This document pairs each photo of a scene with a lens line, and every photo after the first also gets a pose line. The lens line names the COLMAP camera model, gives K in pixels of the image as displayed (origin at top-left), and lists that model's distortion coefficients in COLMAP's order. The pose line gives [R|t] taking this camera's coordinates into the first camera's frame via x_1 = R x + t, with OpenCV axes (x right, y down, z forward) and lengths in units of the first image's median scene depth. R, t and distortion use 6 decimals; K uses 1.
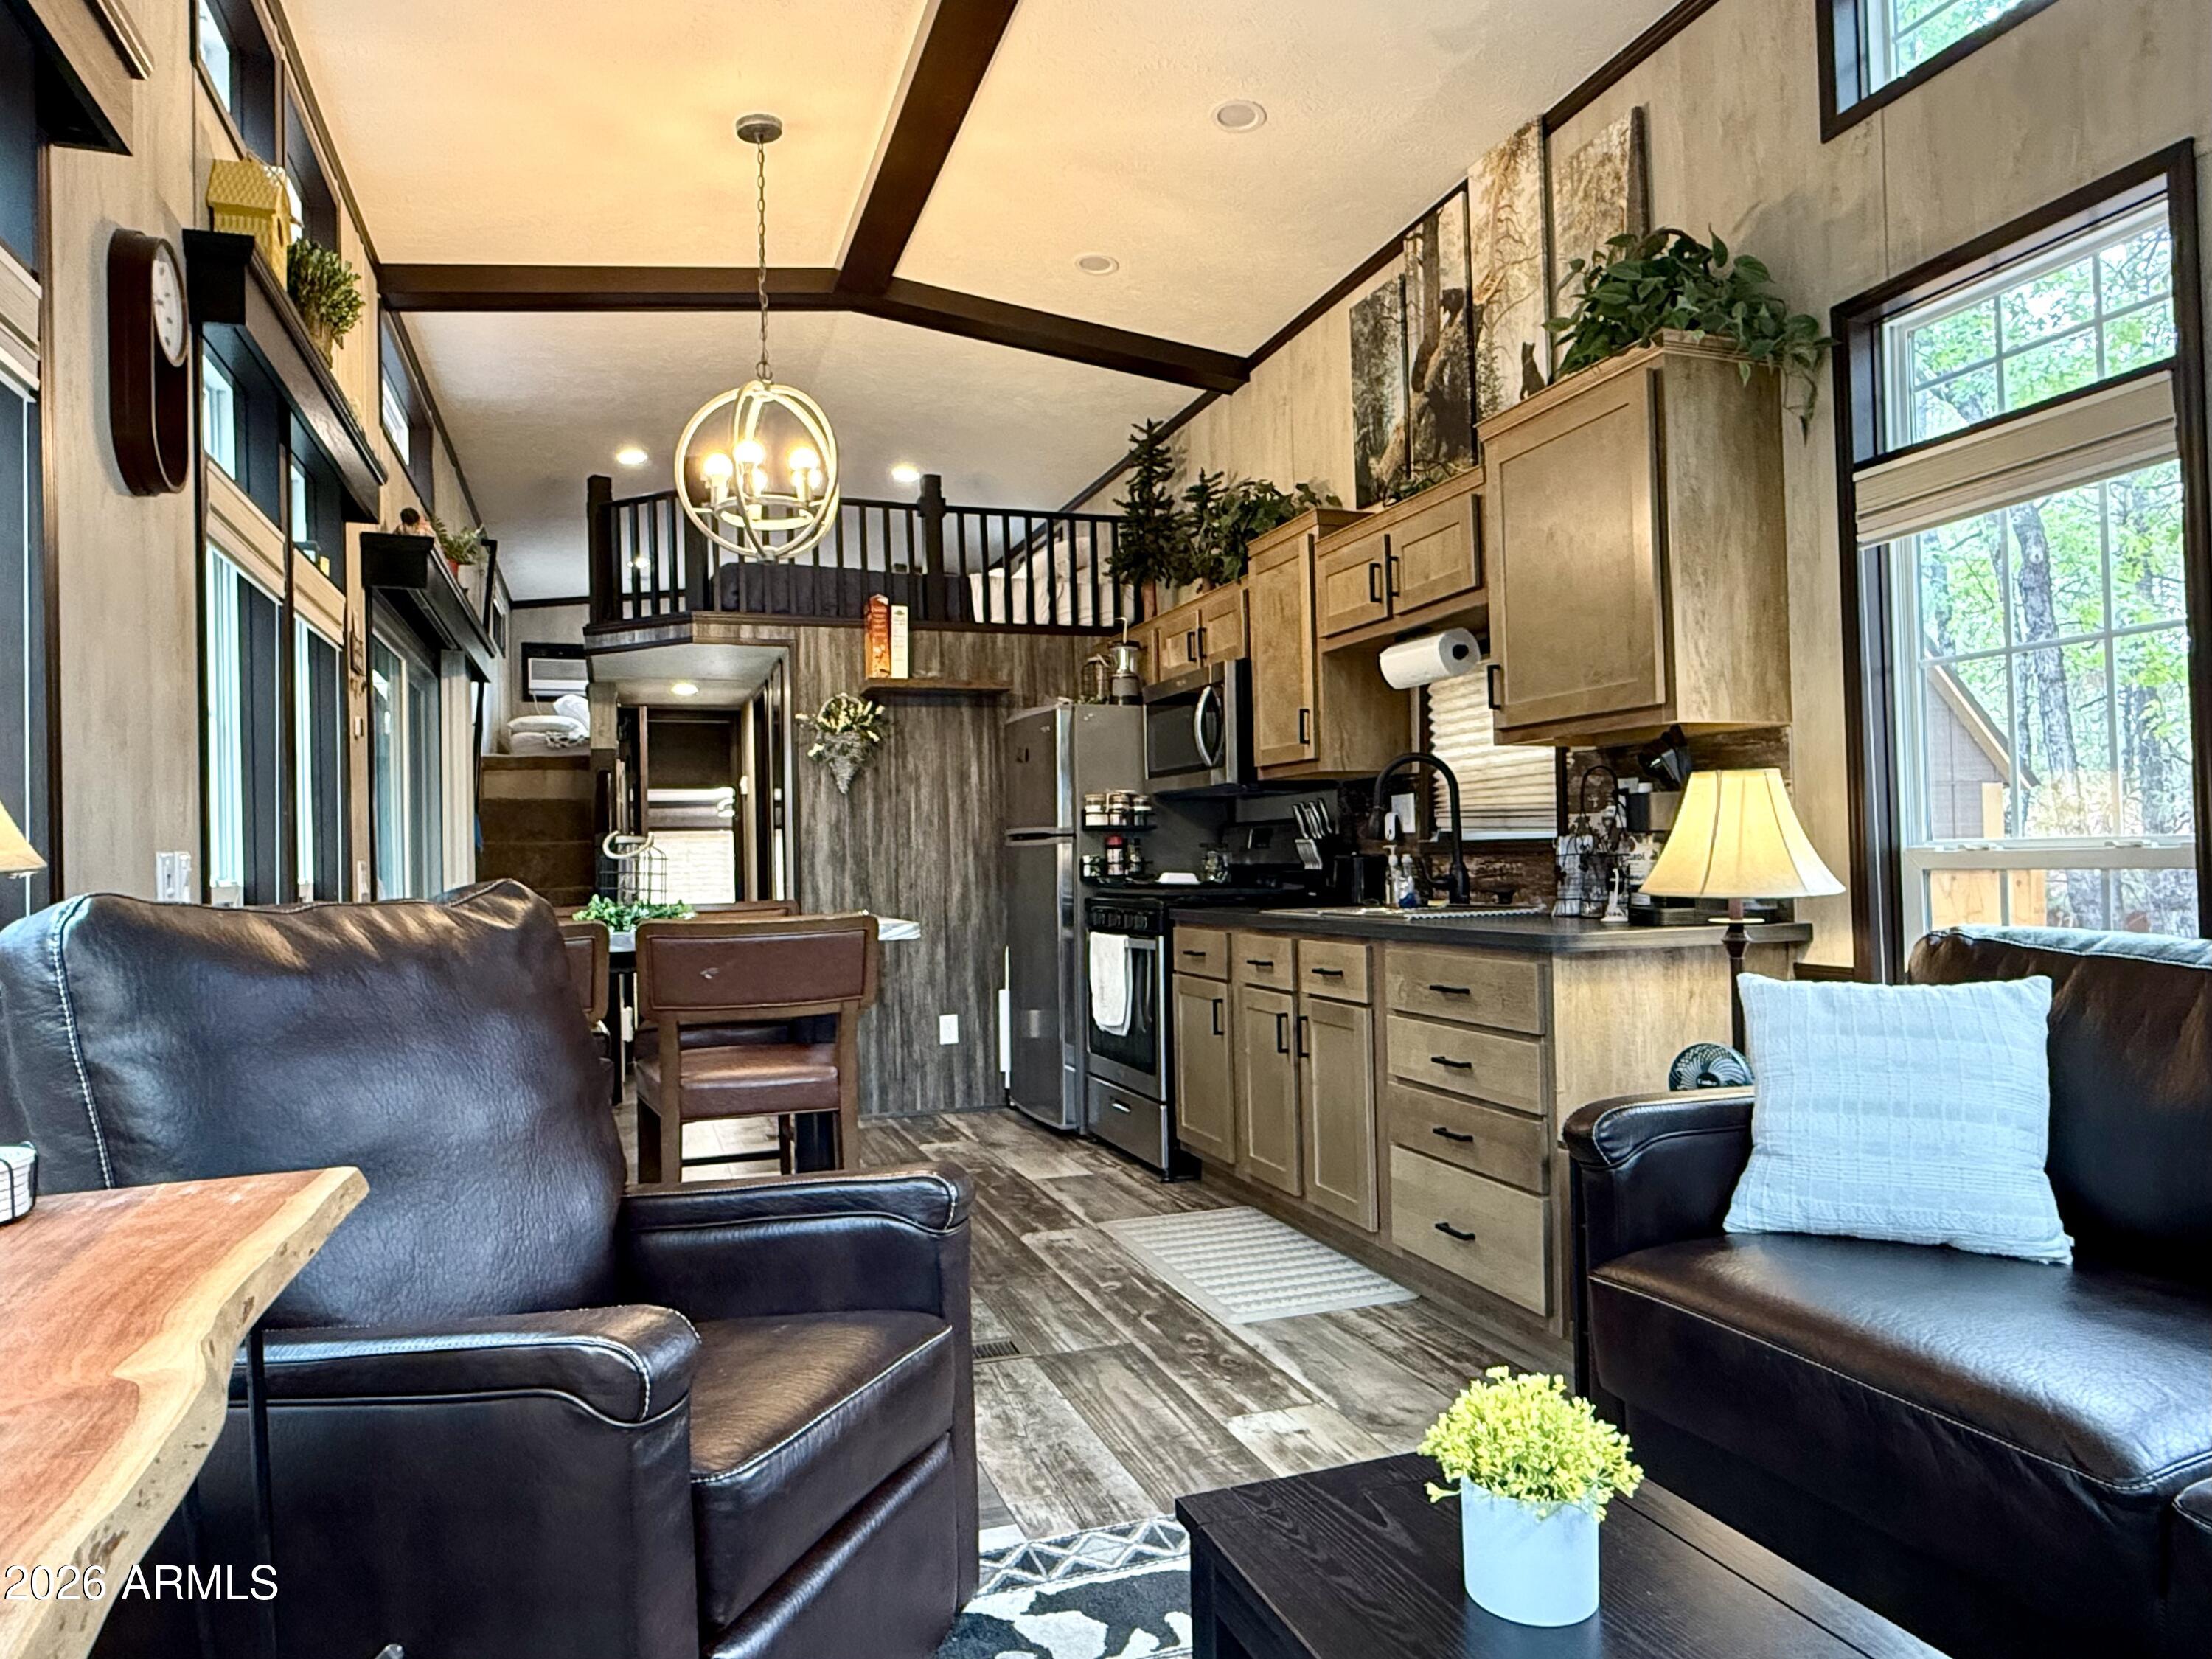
lens RADIAL K [[1362.2, 0, 1100.6], [0, 1362.2, 839.9], [0, 0, 1]] dist [0.000701, -0.003671]
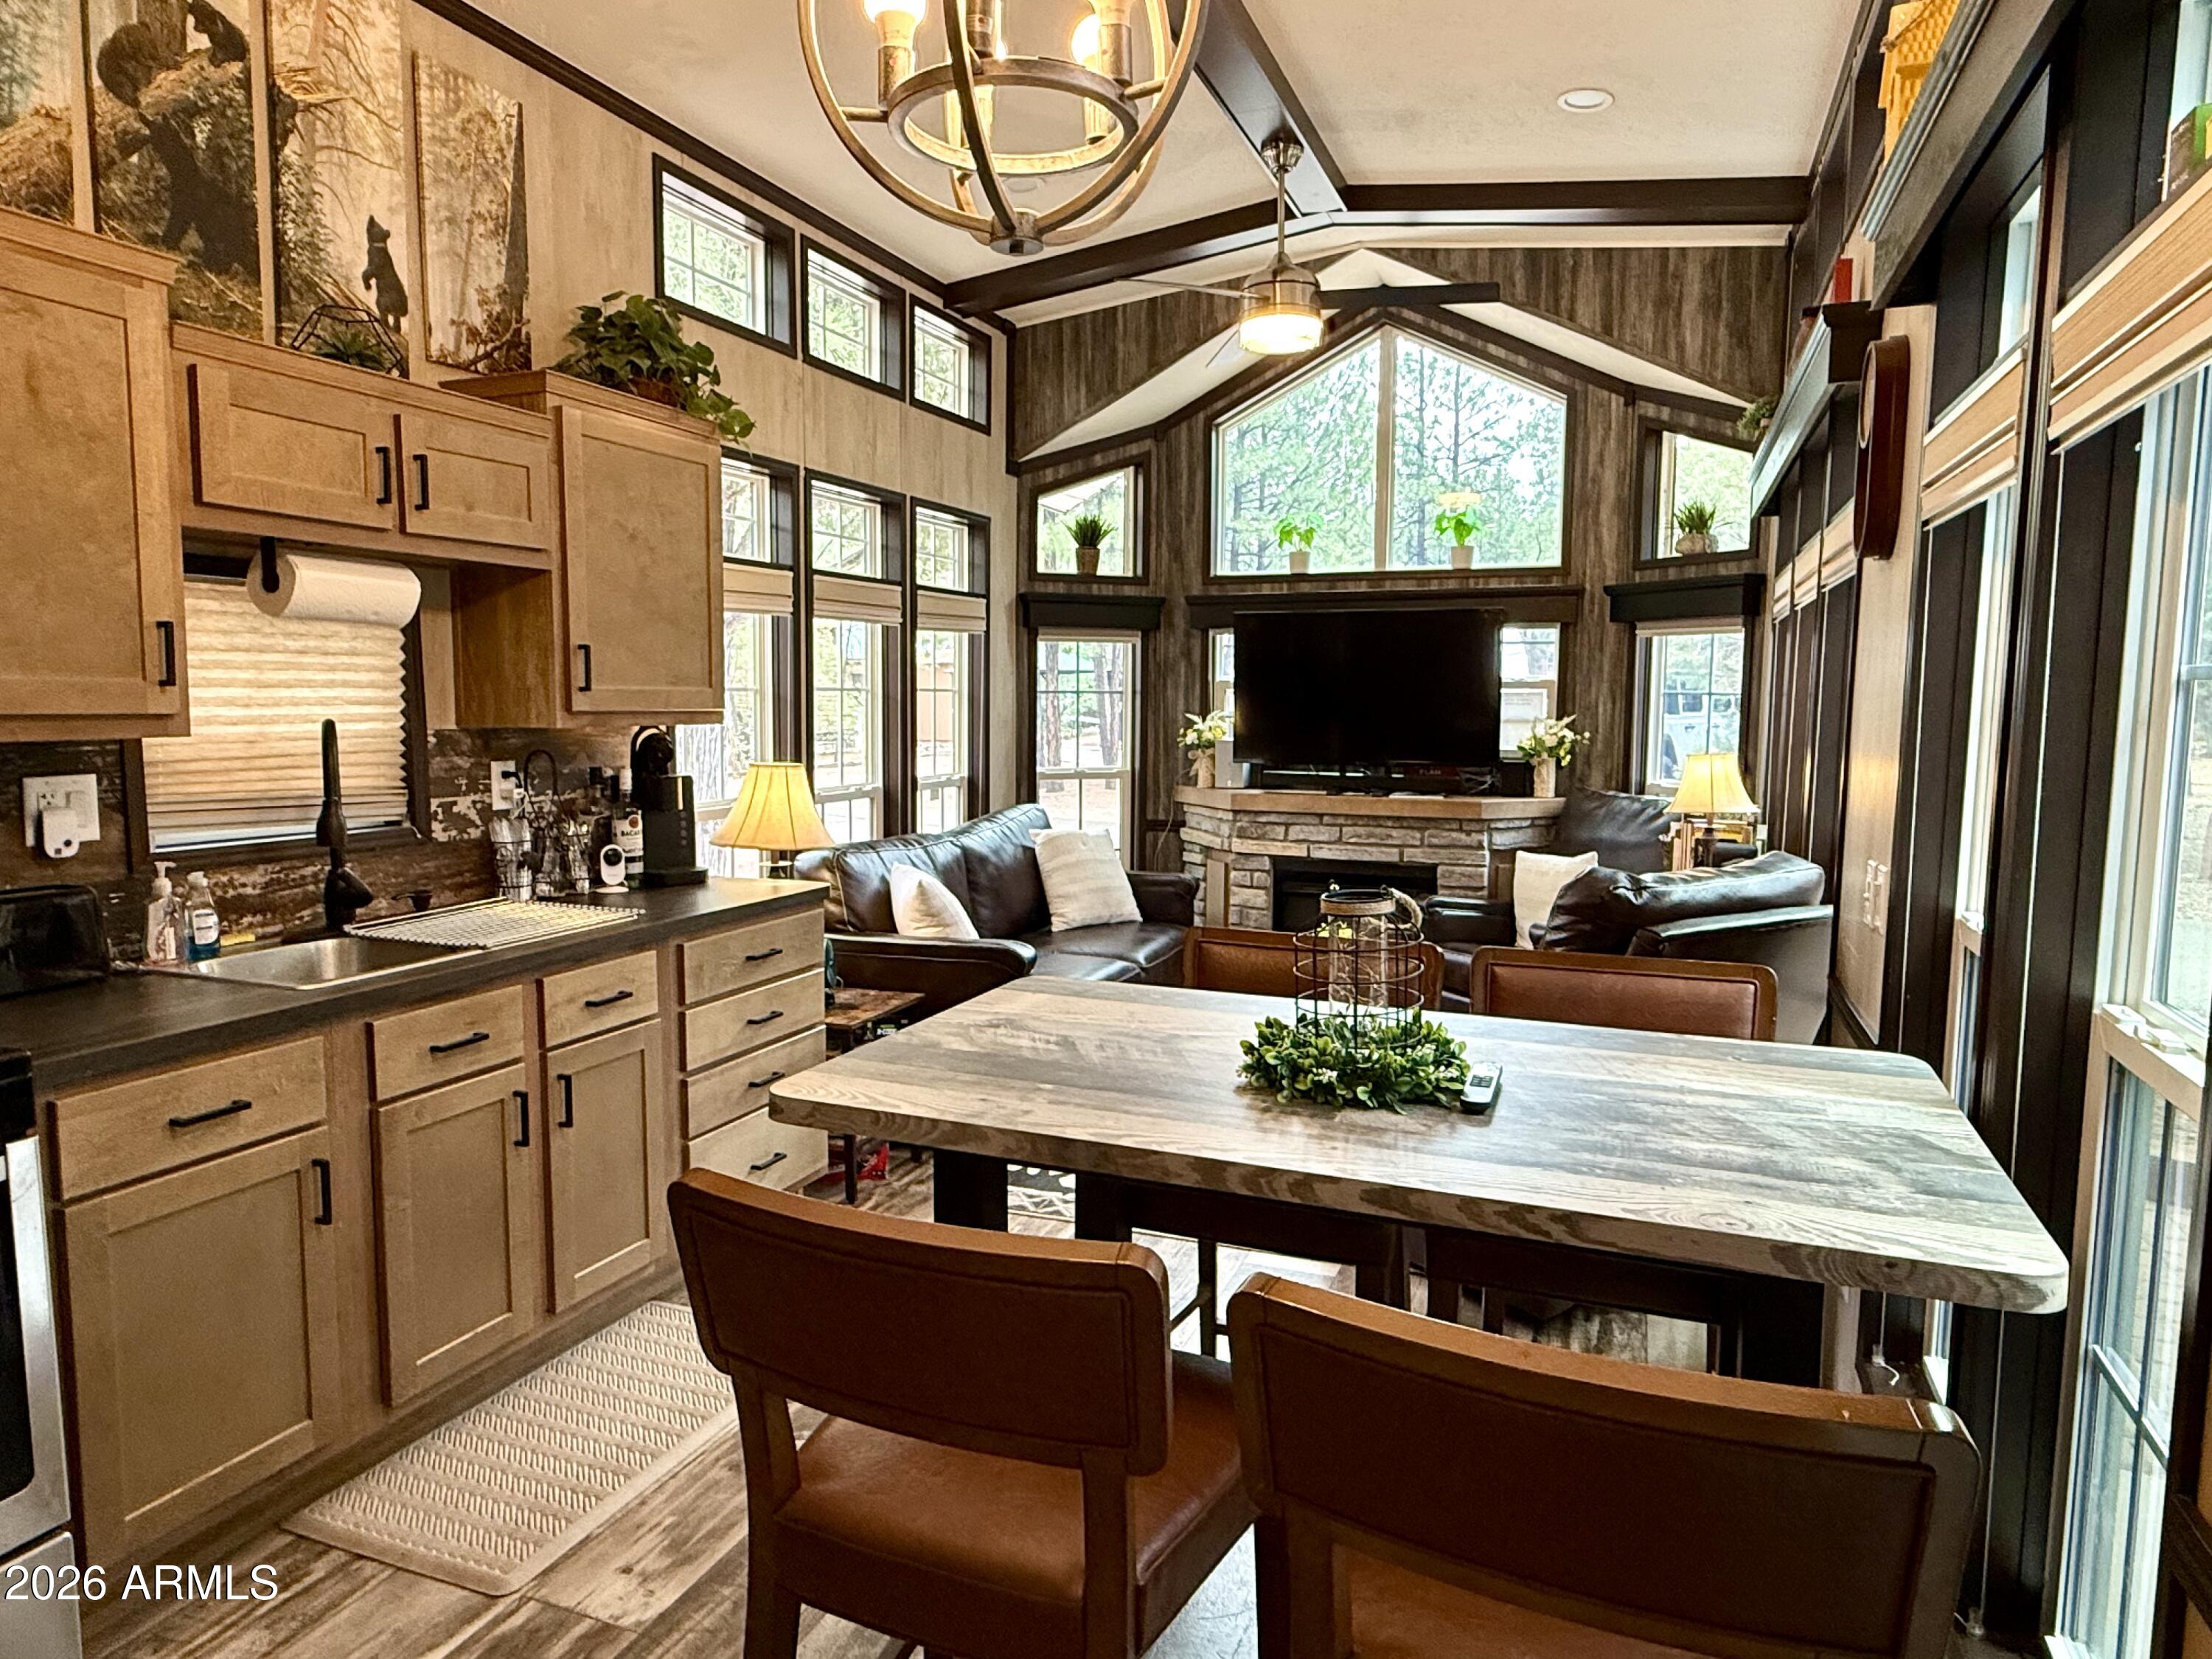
lens RADIAL K [[1362.2, 0, 1106.9], [0, 1362.2, 820.8], [0, 0, 1]] dist [0.000701, -0.003671]
pose [[-0.752384, -0.038890, 0.657576, -0.352470], [0.003353, 0.998017, 0.062862, -0.036292], [-0.658717, 0.049501, -0.750761, 0.842188]]
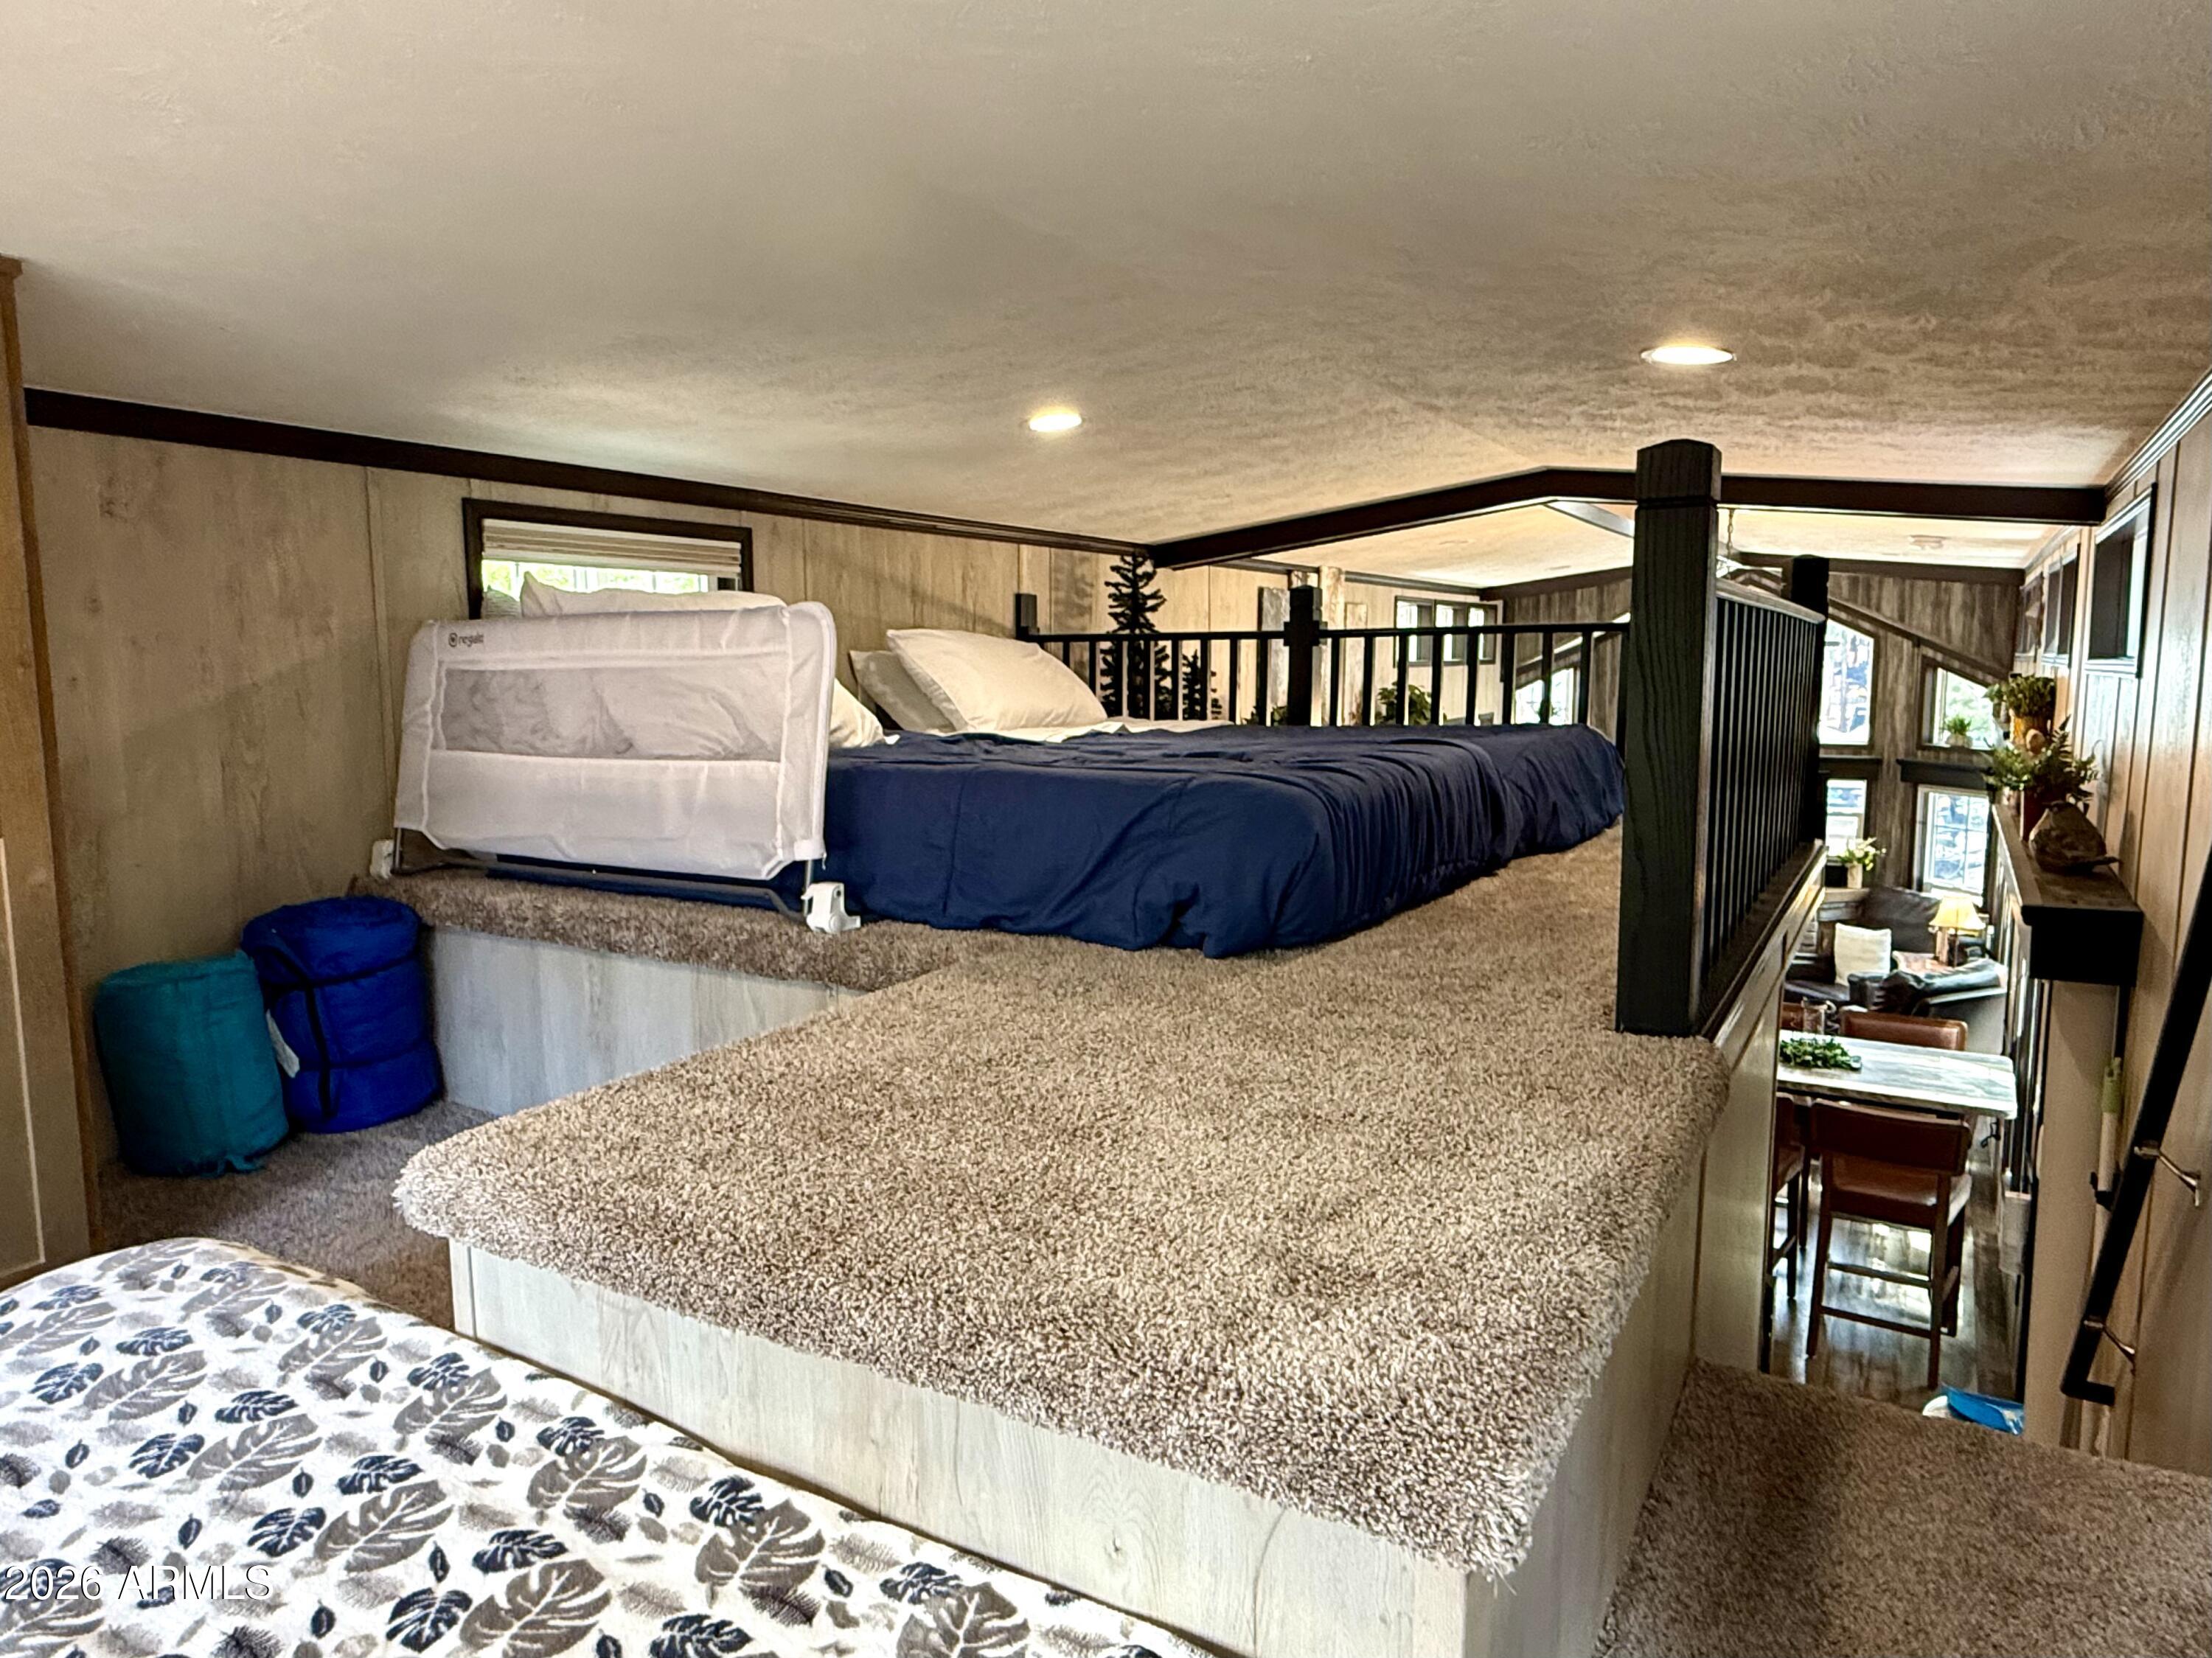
lens RADIAL K [[1362.1, 0, 1101.9], [0, 1362.1, 814.4], [0, 0, 1]] dist [0.000701, -0.003671]
pose [[-0.626456, -0.056330, 0.777418, -0.629307], [0.010778, 0.996664, 0.080902, -0.220435], [-0.779382, 0.059060, -0.623759, 1.582944]]
